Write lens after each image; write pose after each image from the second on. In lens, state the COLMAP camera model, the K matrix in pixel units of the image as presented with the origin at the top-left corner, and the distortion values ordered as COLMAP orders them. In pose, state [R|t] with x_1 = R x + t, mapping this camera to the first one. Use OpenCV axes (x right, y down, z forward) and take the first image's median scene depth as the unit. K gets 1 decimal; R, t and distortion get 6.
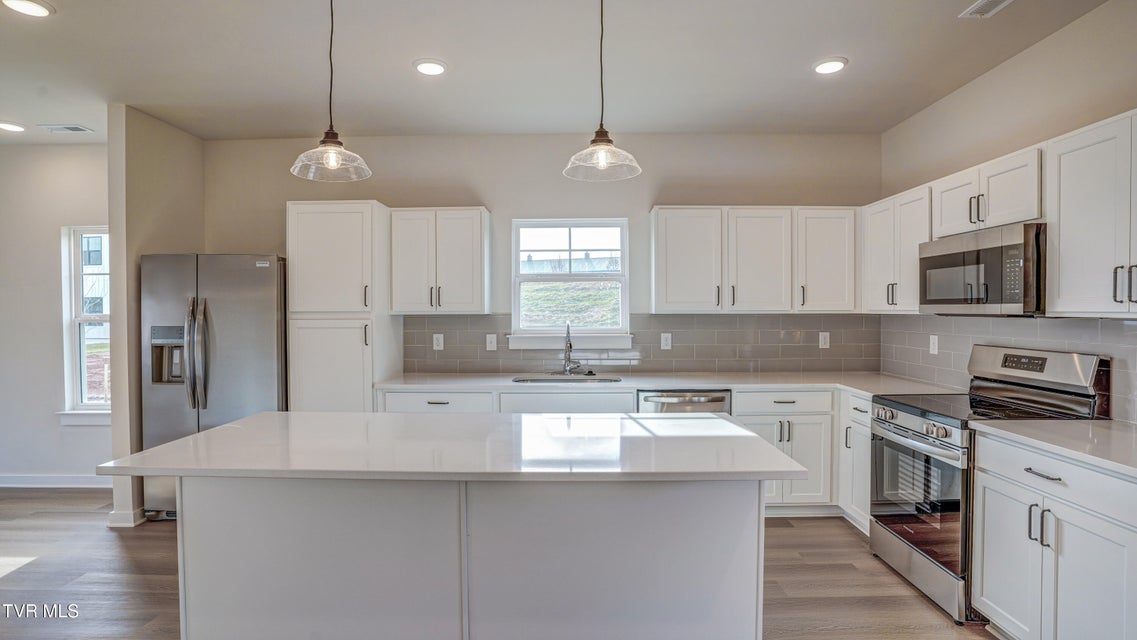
lens RADIAL K [[558.6, 0, 568.5], [0, 558.6, 320.0], [0, 0, 1]] dist [-0.080552, 0.036068]
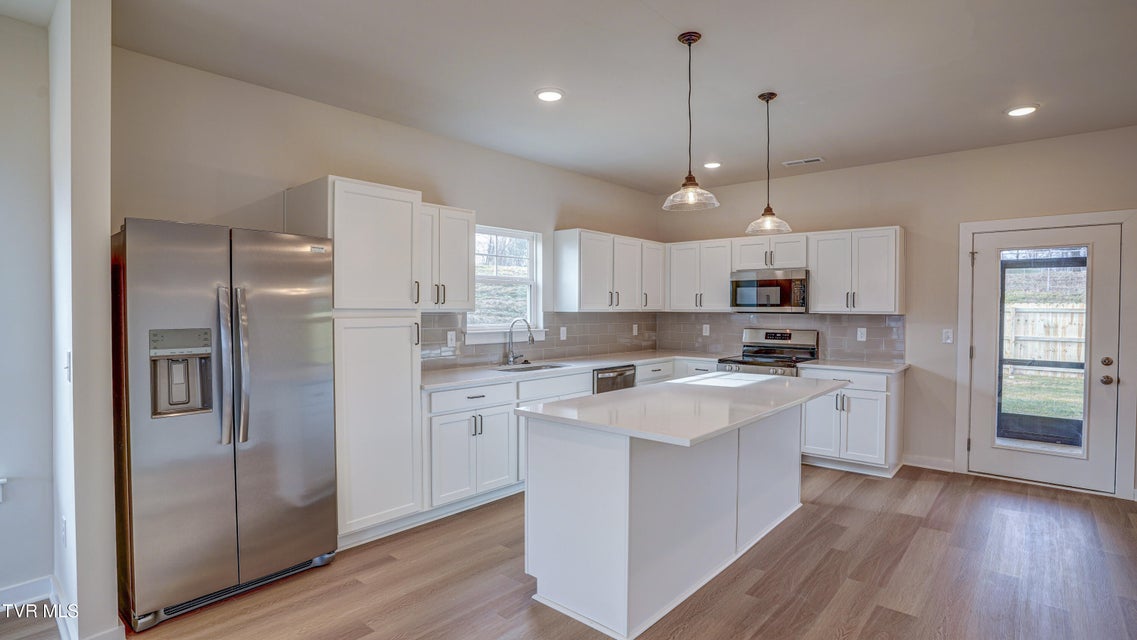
lens RADIAL K [[558.6, 0, 568.5], [0, 558.6, 320.0], [0, 0, 1]] dist [-0.080552, 0.036068]
pose [[0.647899, -0.009921, 0.761662, -0.925709], [0.008061, 0.999948, 0.006167, -0.000350], [-0.761684, 0.002144, 0.647946, 0.190599]]
